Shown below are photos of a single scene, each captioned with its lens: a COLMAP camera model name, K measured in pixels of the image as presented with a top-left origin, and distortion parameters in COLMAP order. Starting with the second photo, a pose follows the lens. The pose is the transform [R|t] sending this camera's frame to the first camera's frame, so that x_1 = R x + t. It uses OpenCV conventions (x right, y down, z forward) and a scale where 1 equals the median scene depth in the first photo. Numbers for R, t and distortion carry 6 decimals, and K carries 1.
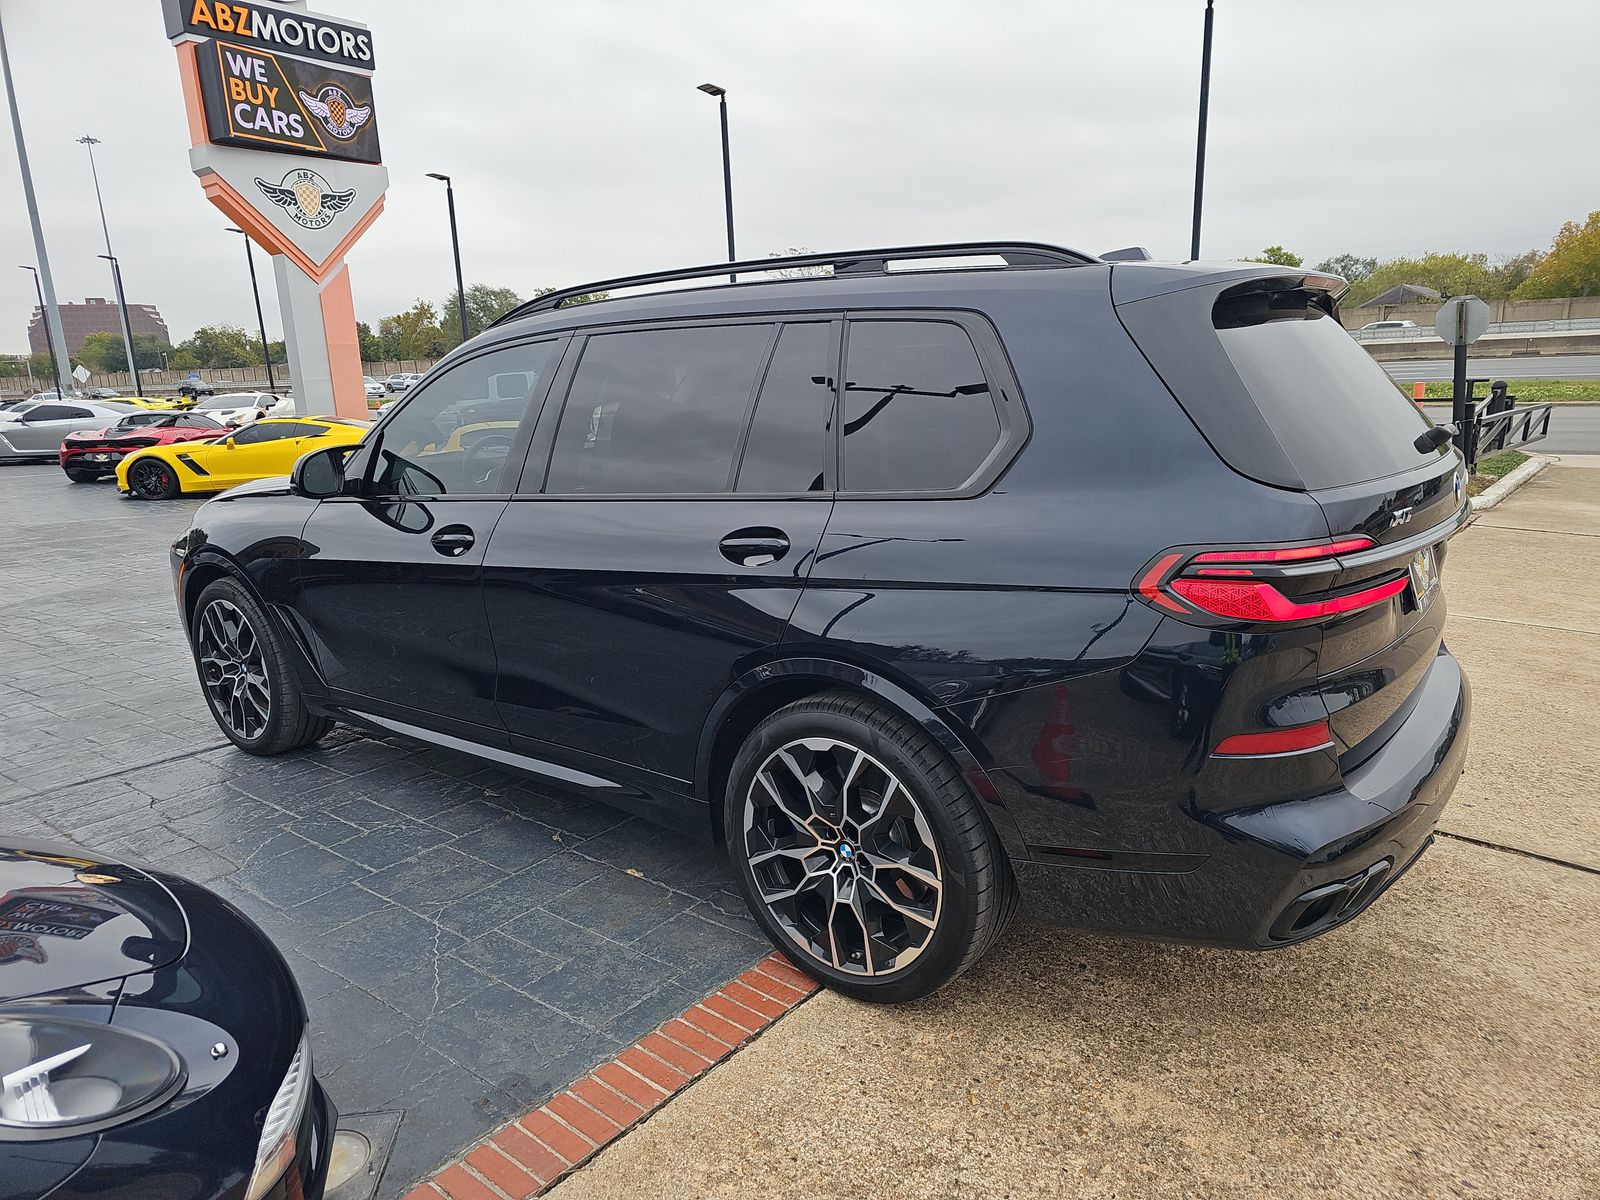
lens RADIAL K [[1066.9, 0, 811.4], [0, 1066.9, 601.4], [0, 0, 1]] dist [0.020630, -0.016541]
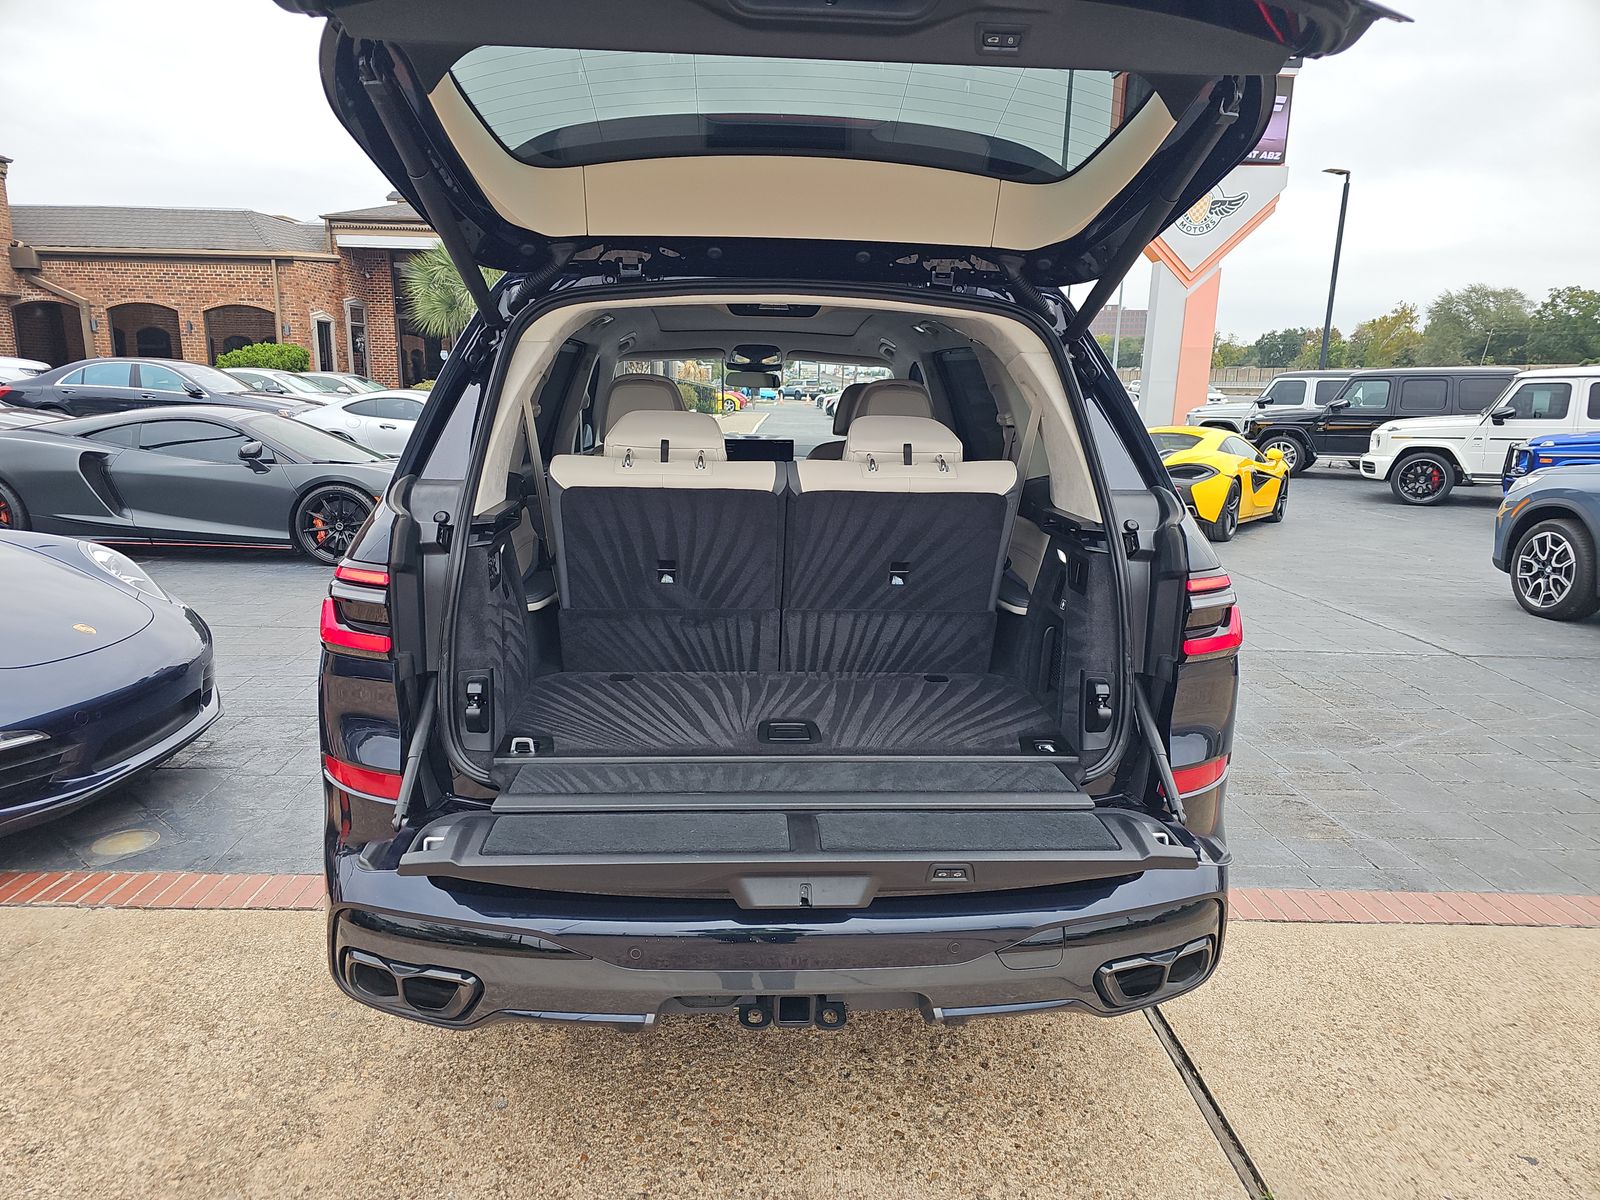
lens RADIAL K [[1066.9, 0, 805.8], [0, 1066.9, 611.2], [0, 0, 1]] dist [0.020630, -0.016541]
pose [[0.657480, 0.202605, -0.725721, 0.111478], [-0.198988, 0.975664, 0.092107, -0.014217], [0.726721, 0.083851, 0.681796, 0.053452]]
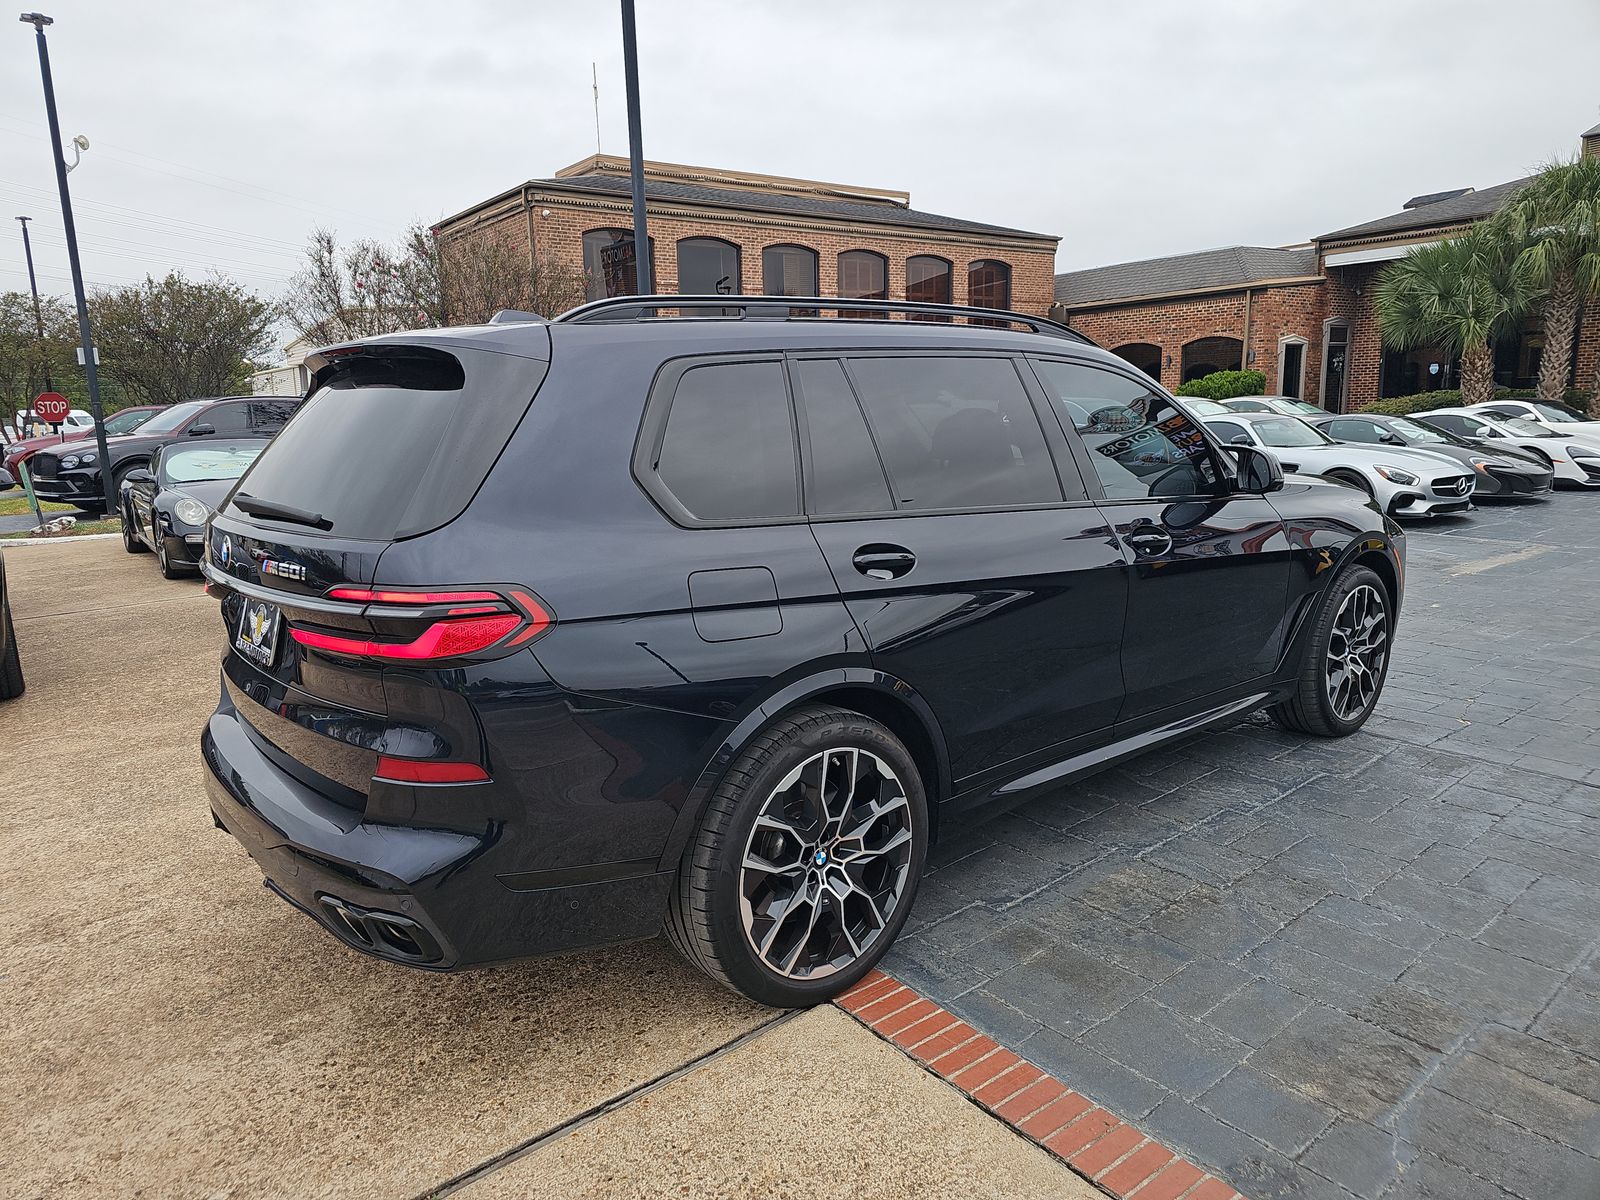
lens RADIAL K [[1066.9, 0, 761.9], [0, 1066.9, 570.5], [0, 0, 1]] dist [0.020630, -0.016541]
pose [[-0.242790, 0.183829, -0.952502, 0.151390], [-0.168253, 0.959020, 0.227974, -0.042737], [0.955376, 0.215612, -0.201910, 0.175129]]
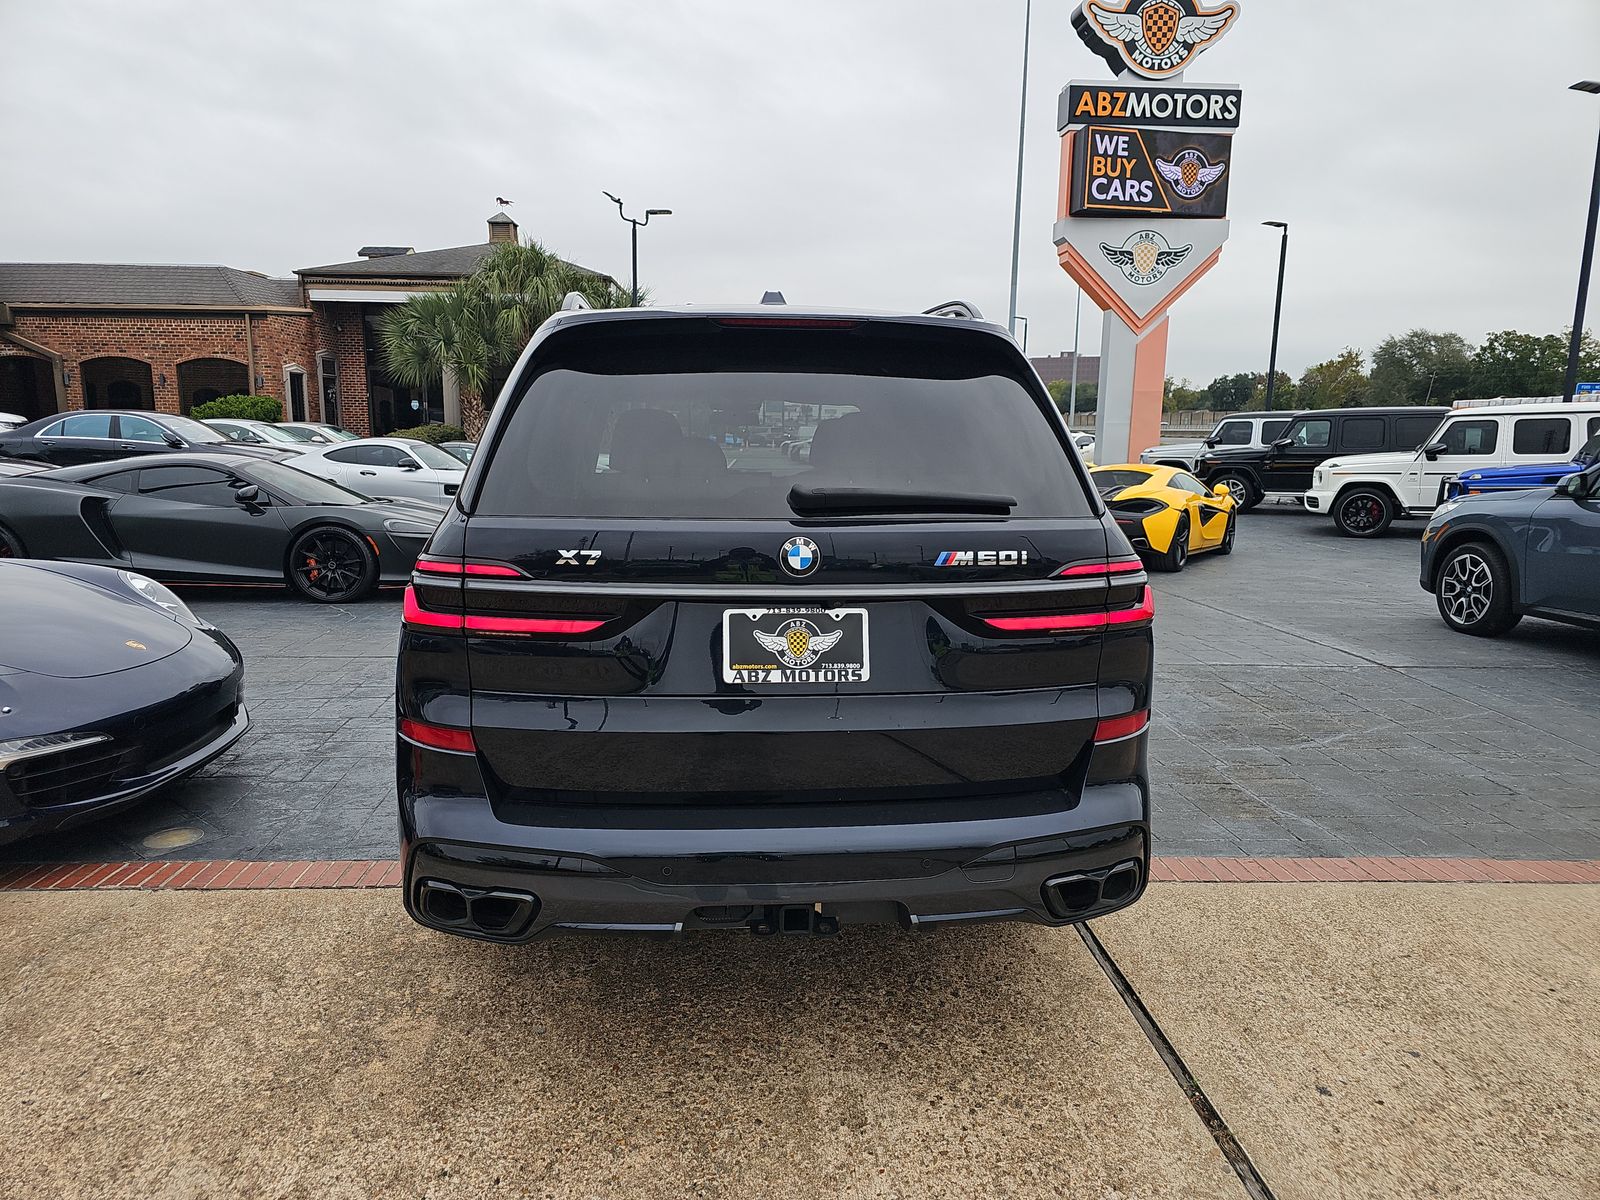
lens RADIAL K [[1066.9, 0, 799.2], [0, 1066.9, 604.6], [0, 0, 1]] dist [0.020630, -0.016541]
pose [[0.678169, 0.157779, -0.717769, 0.123633], [-0.186459, 0.981664, 0.039616, -0.009852], [0.710858, 0.106968, 0.695153, 0.040150]]
